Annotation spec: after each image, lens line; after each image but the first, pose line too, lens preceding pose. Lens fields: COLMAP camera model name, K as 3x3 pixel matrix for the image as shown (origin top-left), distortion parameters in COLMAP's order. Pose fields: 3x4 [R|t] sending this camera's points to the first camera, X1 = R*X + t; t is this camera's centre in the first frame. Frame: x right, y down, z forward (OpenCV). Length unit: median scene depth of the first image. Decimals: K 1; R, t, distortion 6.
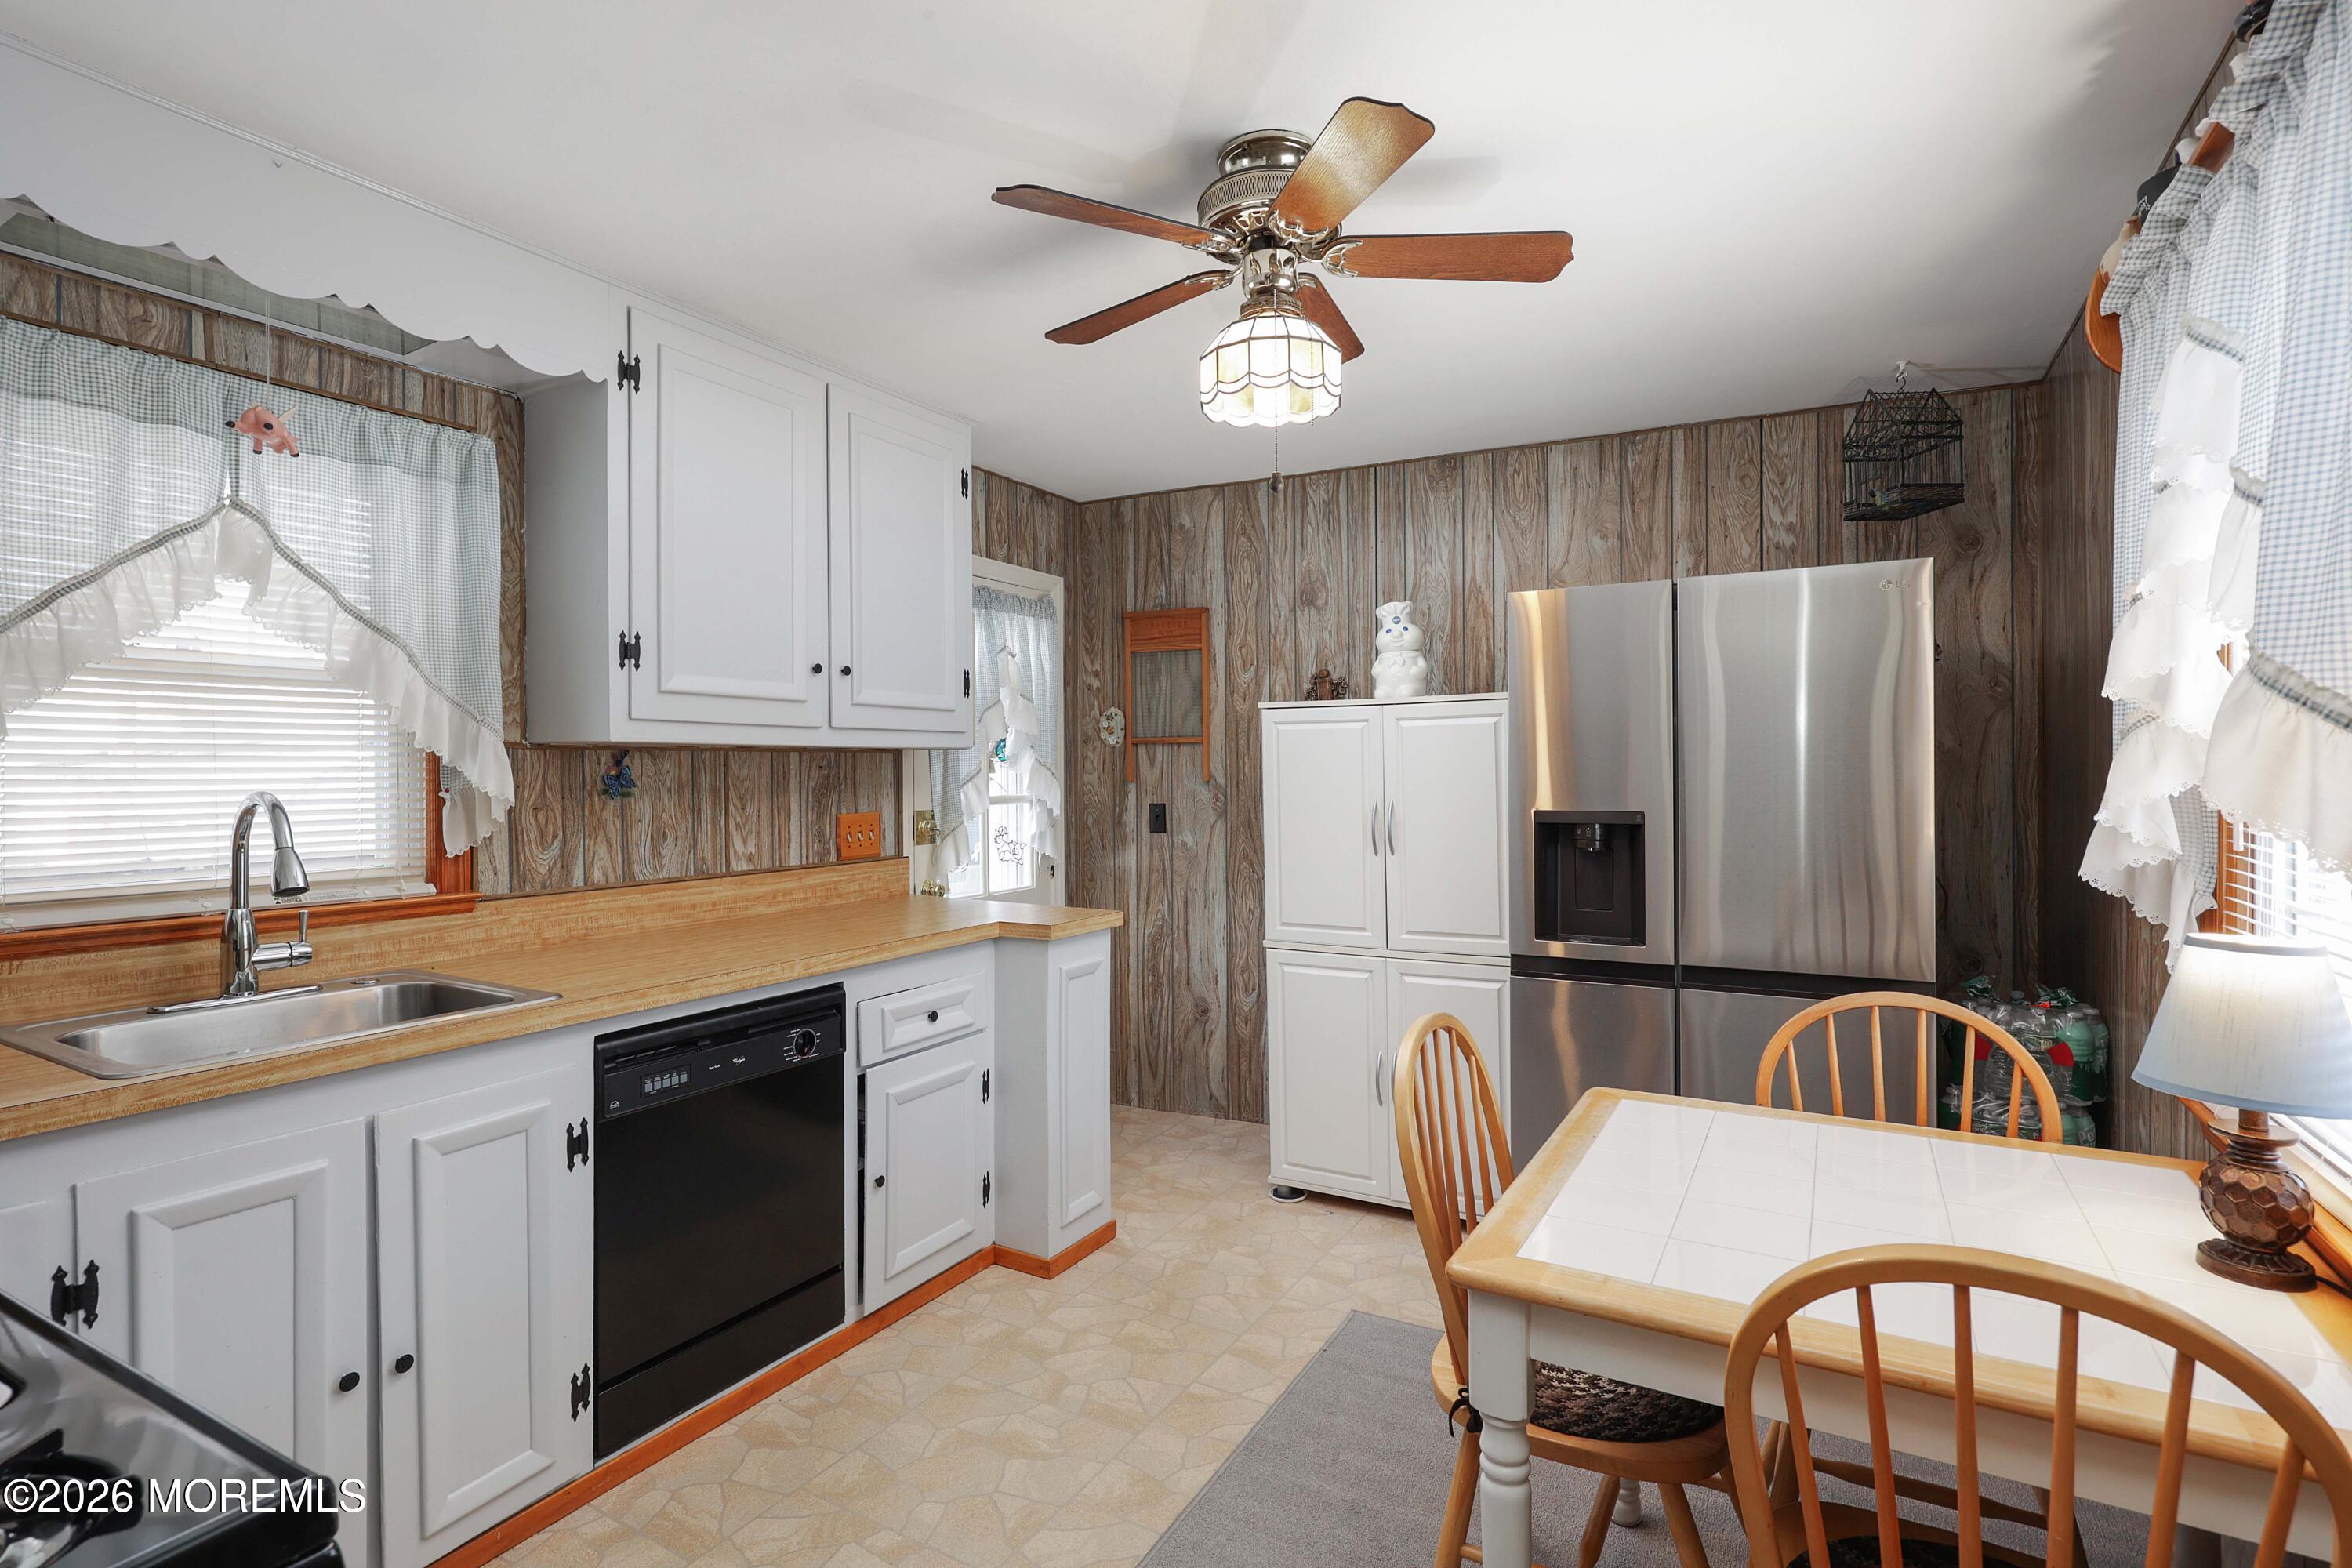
lens RADIAL K [[1128.8, 0, 1176.0], [0, 1128.8, 784.0], [0, 0, 1]] dist [-0.001469, -0.000251]
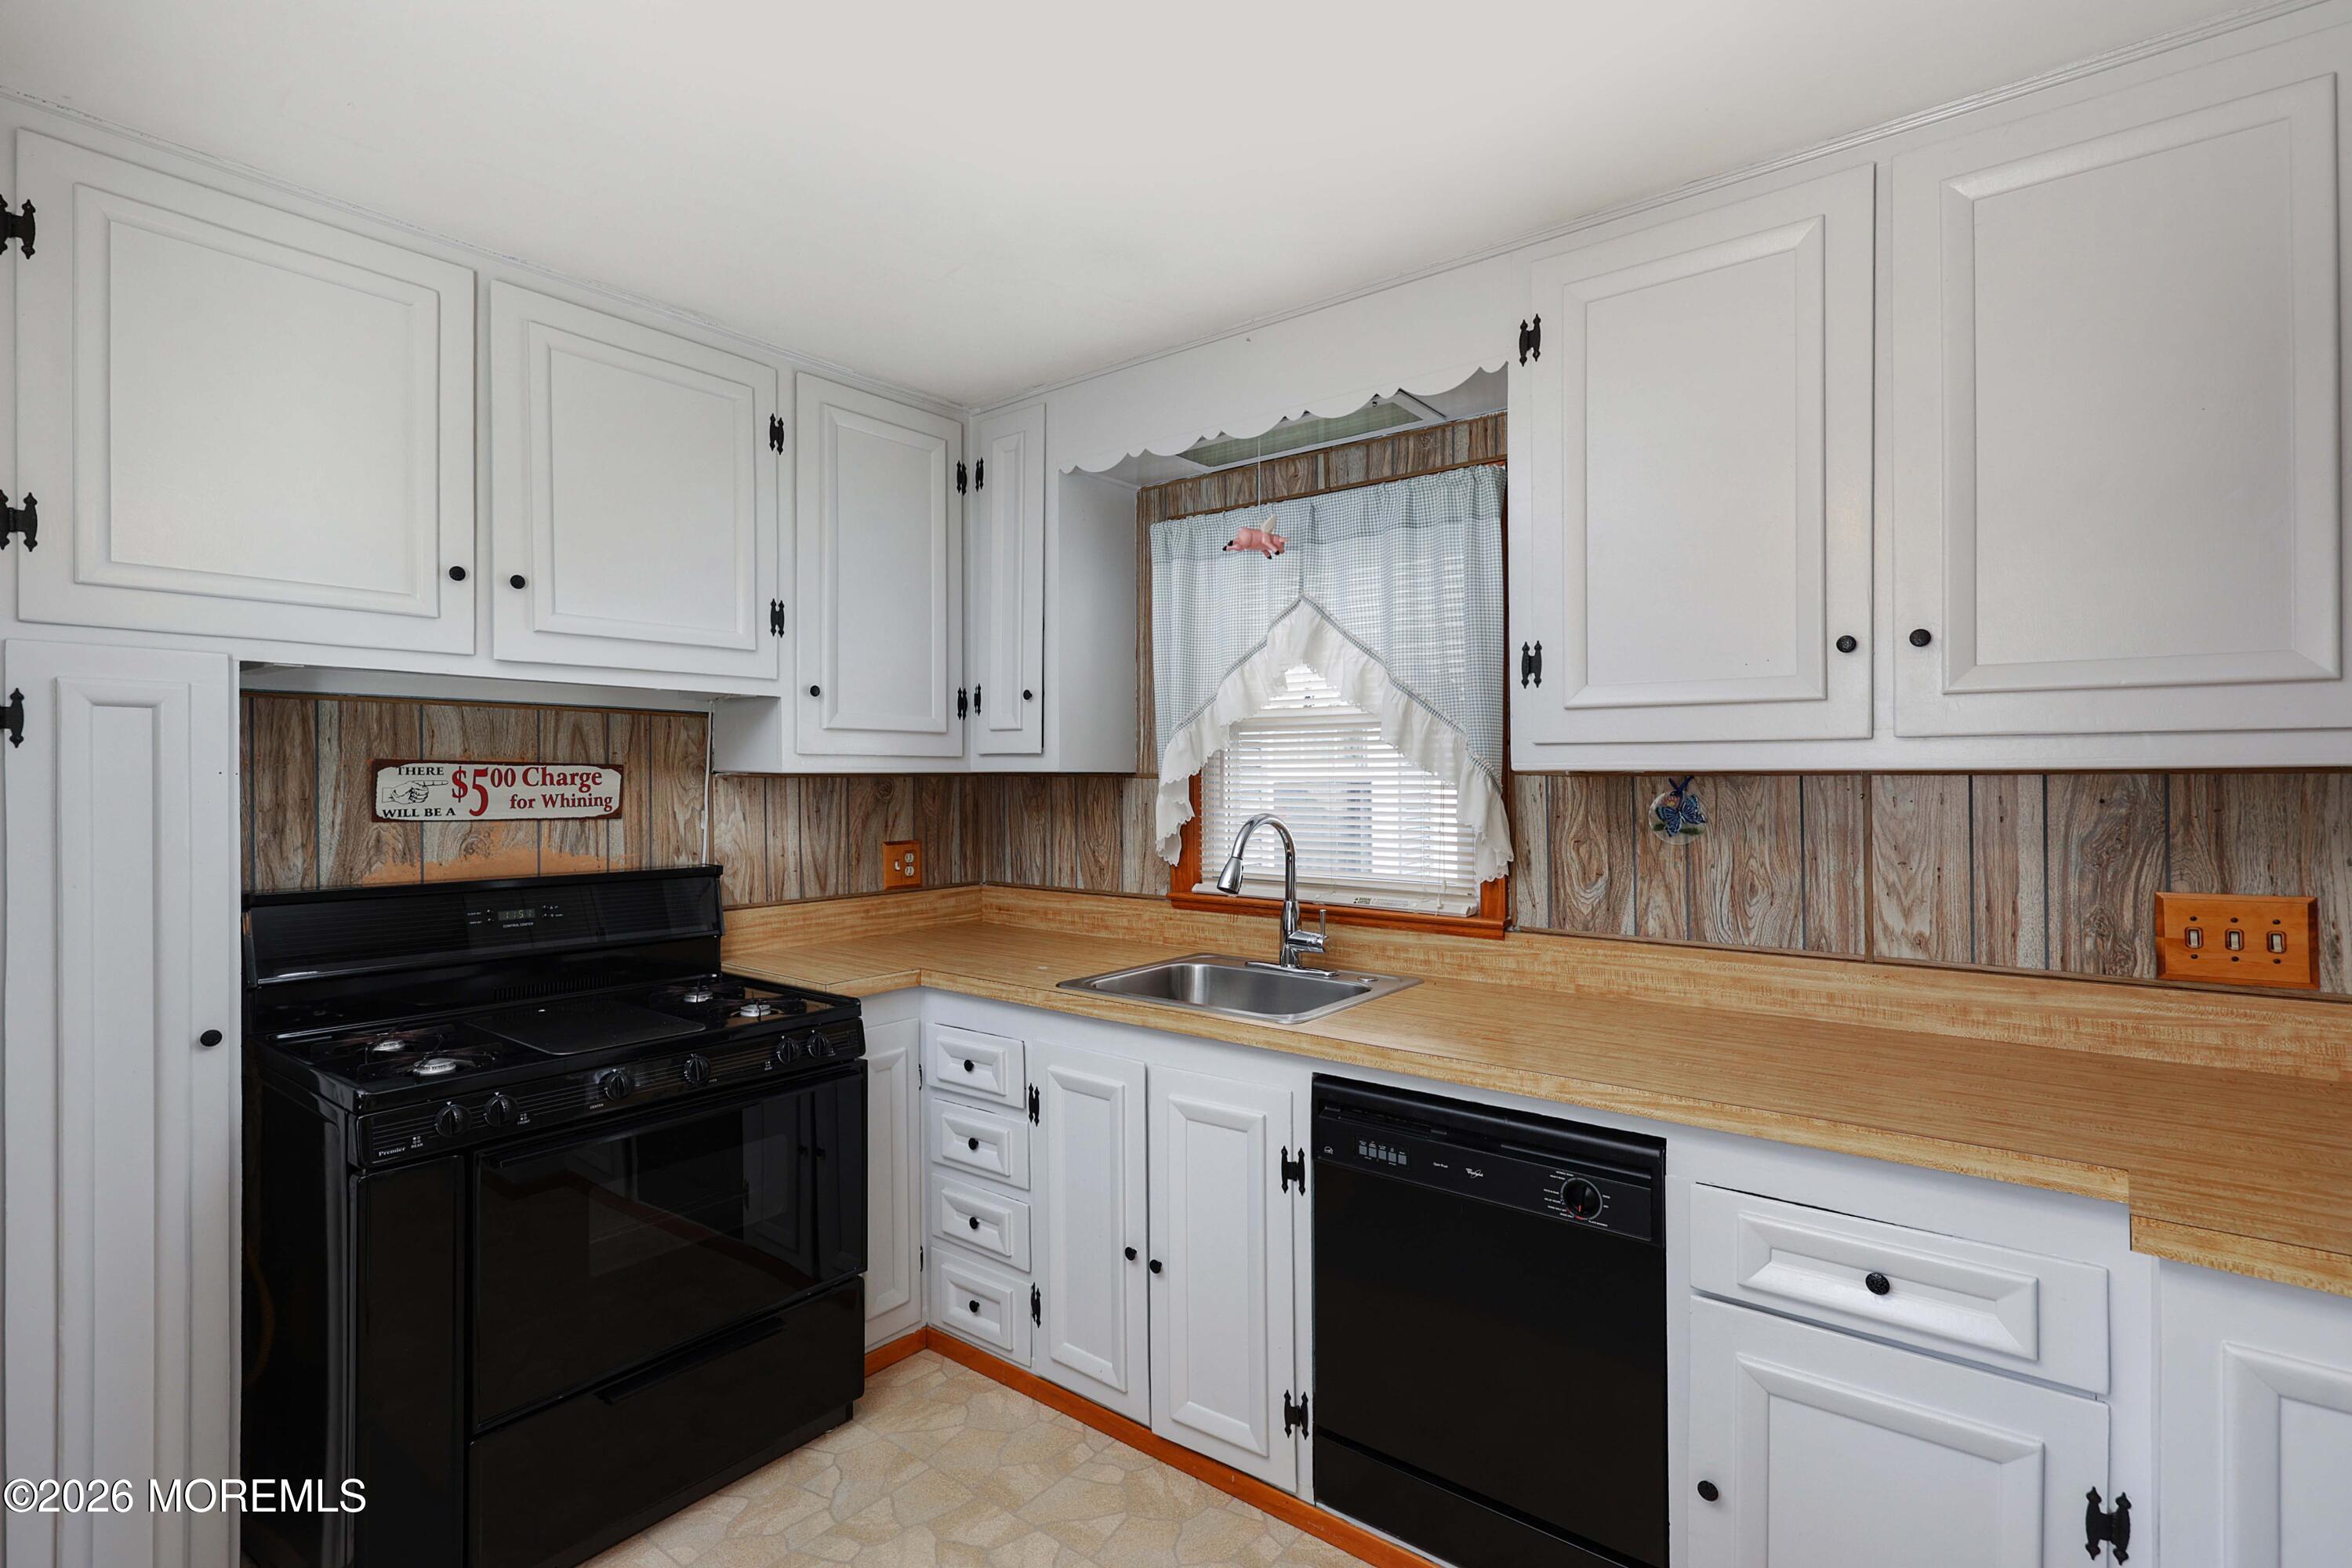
lens RADIAL K [[1128.8, 0, 1176.0], [0, 1128.8, 784.0], [0, 0, 1]] dist [-0.001469, -0.000251]
pose [[-0.155641, 0.016426, -0.987677, 0.383326], [-0.008170, 0.999806, 0.017915, -0.038219], [0.987780, 0.010858, -0.155476, 0.815624]]
